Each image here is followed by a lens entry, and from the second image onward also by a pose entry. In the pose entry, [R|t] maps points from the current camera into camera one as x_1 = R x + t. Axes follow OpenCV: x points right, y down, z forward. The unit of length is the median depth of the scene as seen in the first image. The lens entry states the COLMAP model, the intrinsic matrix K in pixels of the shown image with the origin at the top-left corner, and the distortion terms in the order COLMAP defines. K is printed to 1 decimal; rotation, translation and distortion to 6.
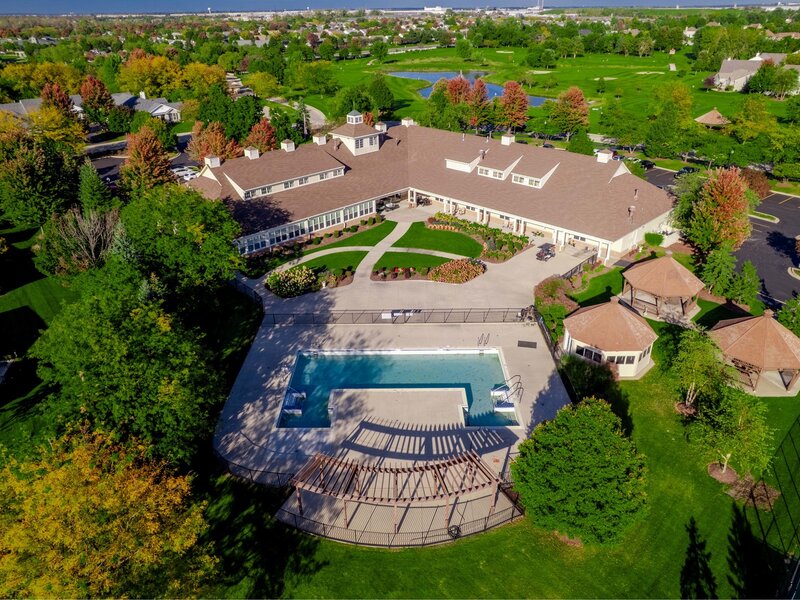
lens RADIAL K [[521.4, 0, 400.0], [0, 521.4, 300.0], [0, 0, 1]] dist [-0.023316, 0.003619]
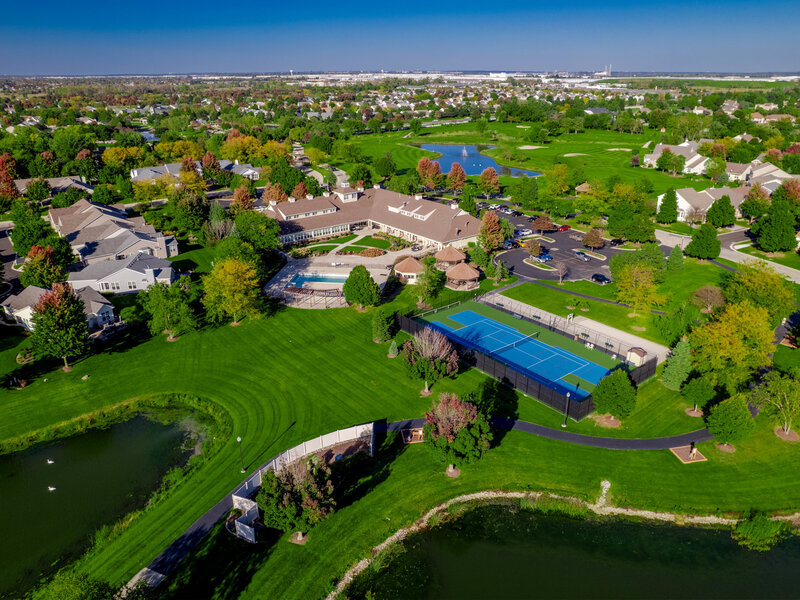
lens RADIAL K [[521.4, 0, 400.0], [0, 521.4, 300.0], [0, 0, 1]] dist [-0.023316, 0.003619]
pose [[0.992538, 0.053302, -0.109671, 0.361659], [-0.063876, 0.993400, -0.095273, 0.263314], [0.103869, 0.101568, 0.989391, -0.894400]]
